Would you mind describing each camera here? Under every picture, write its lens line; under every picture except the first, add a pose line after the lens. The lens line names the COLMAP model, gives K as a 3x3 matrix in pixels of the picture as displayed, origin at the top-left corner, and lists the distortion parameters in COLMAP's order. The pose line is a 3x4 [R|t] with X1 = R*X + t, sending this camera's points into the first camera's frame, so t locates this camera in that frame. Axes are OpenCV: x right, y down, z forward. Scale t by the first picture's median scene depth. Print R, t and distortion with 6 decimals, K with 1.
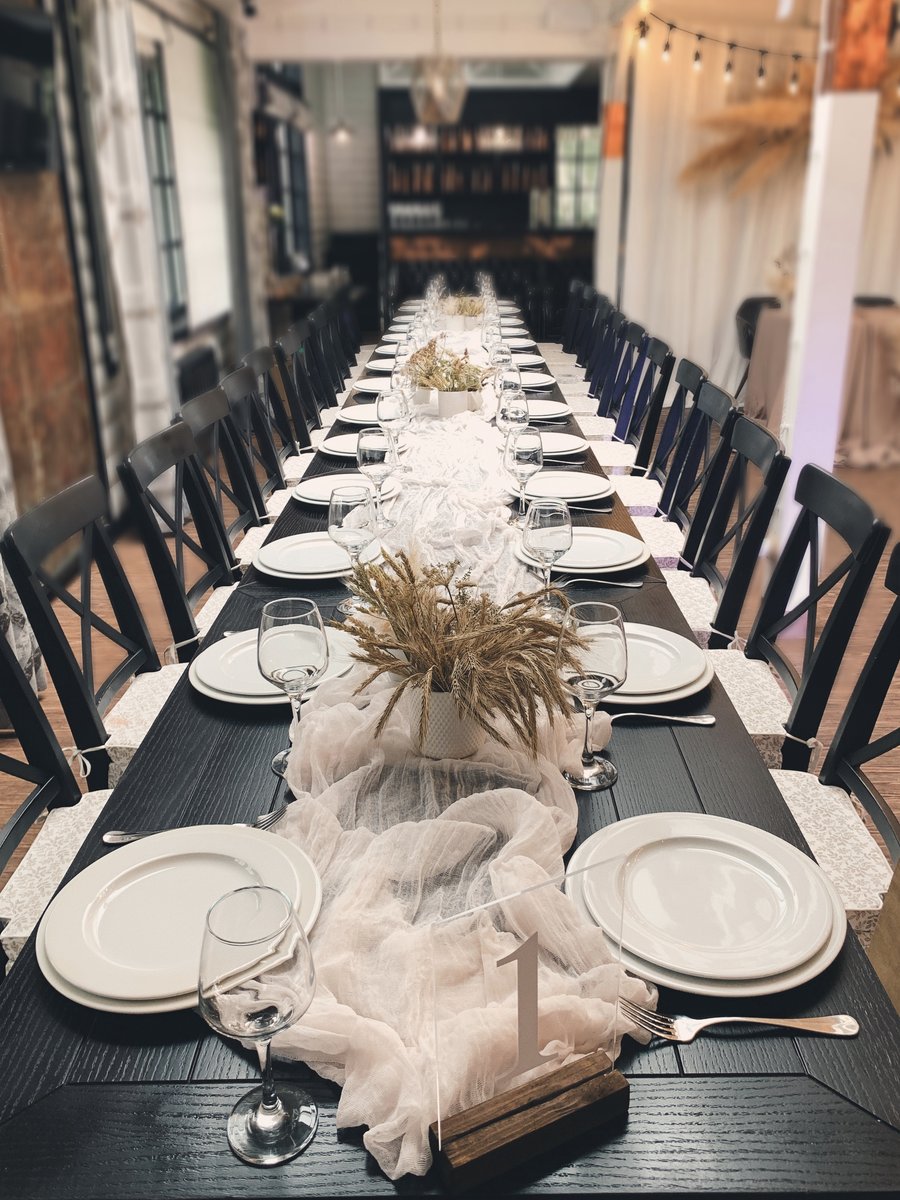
lens RADIAL K [[998.9, 0, 469.8], [0, 998.9, 600.1], [0, 0, 1]] dist [0.000781, -0.004392]
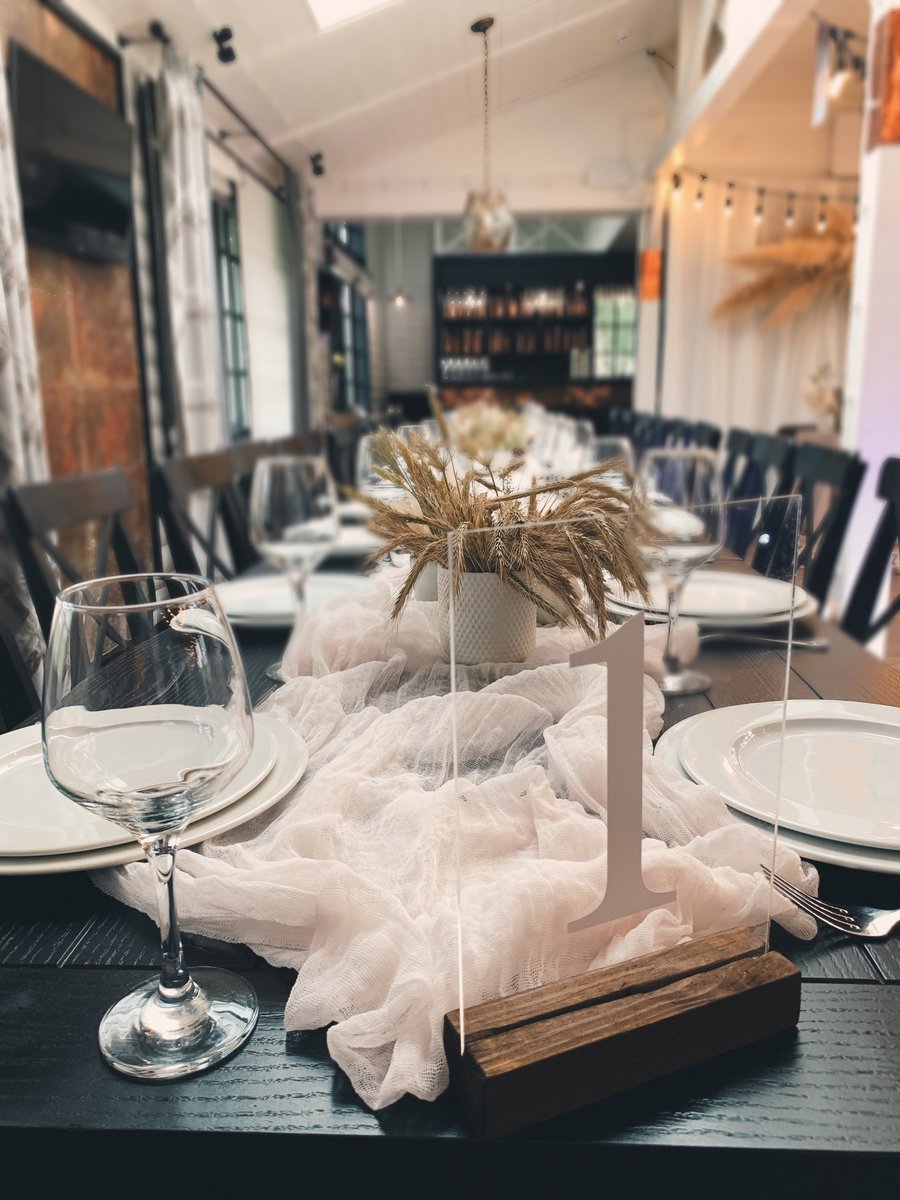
lens RADIAL K [[947.0, 0, 450.0], [0, 947.0, 600.0], [0, 0, 1]] dist [-0.000219, -0.004548]
pose [[0.997731, 0.006109, -0.067051, -0.001340], [-0.015677, 0.989581, -0.143121, 0.138130], [0.065479, 0.143848, 0.987431, 0.165569]]
